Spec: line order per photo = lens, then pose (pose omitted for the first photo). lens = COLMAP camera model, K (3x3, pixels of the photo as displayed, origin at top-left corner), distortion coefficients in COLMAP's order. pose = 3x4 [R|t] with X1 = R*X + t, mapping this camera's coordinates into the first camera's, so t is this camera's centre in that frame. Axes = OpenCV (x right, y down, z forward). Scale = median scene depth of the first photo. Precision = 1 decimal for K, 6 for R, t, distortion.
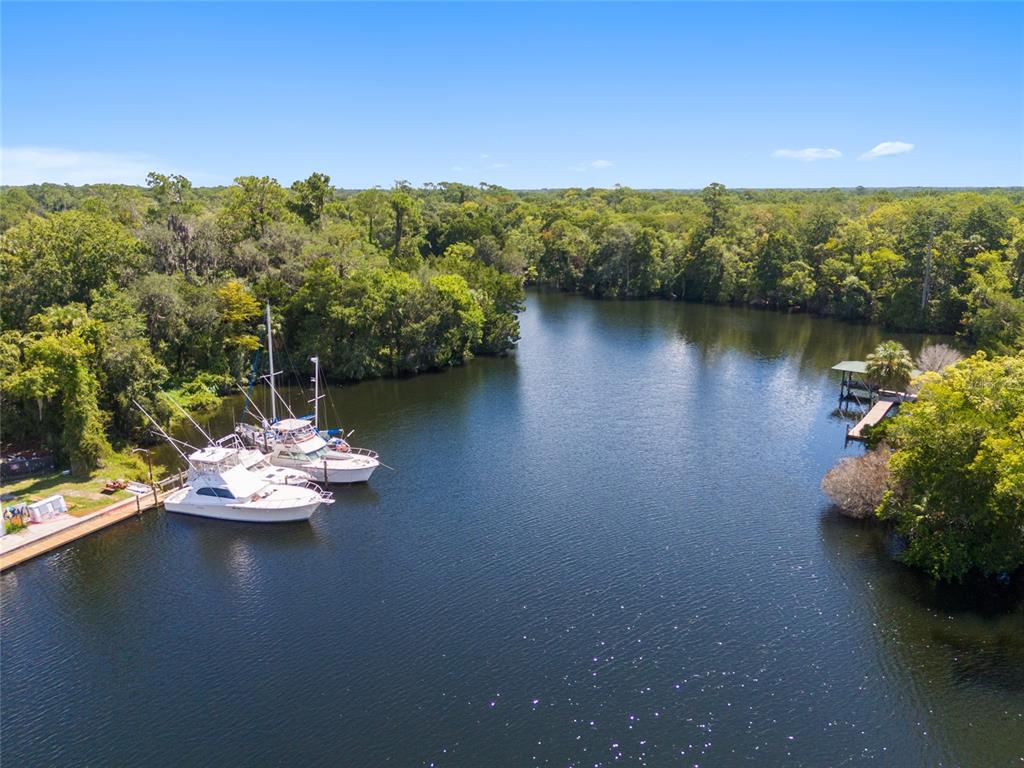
lens RADIAL K [[757.1, 0, 511.1], [0, 757.1, 380.2], [0, 0, 1]] dist [0.067925, -0.071324]
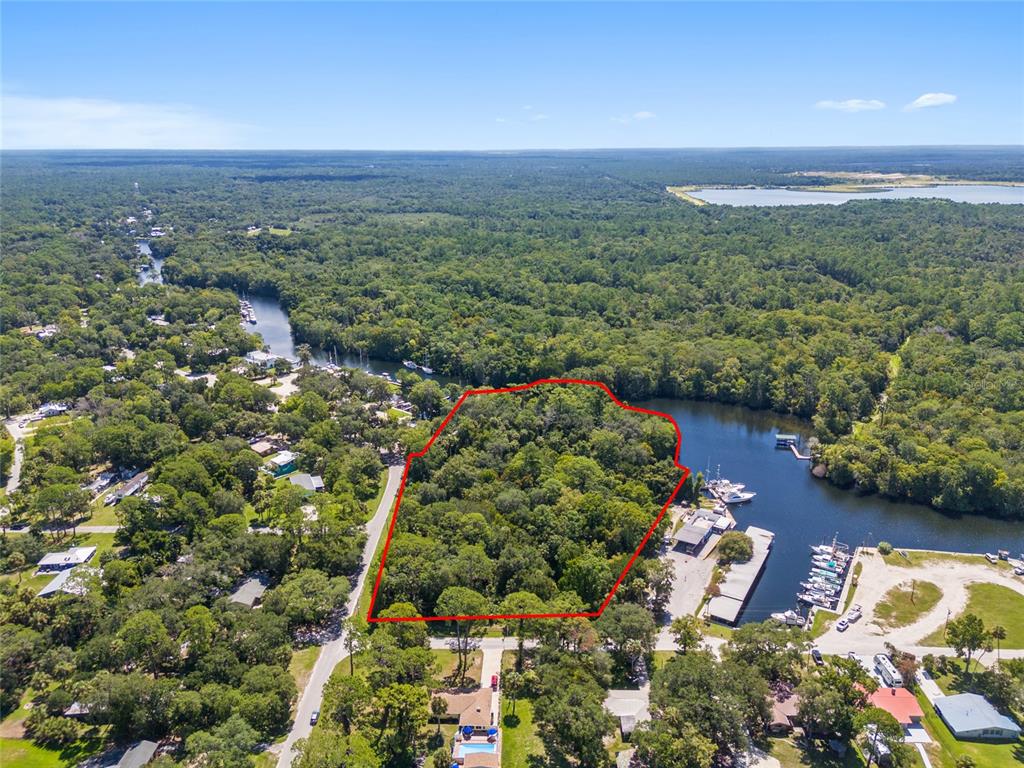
lens RADIAL K [[757.1, 0, 509.5], [0, 757.1, 381.5], [0, 0, 1]] dist [0.067925, -0.071324]
pose [[0.876703, -0.142210, 0.459529, -1.448750], [0.115213, 0.989573, 0.086435, -0.457096], [-0.467030, -0.022834, 0.883947, -1.035848]]
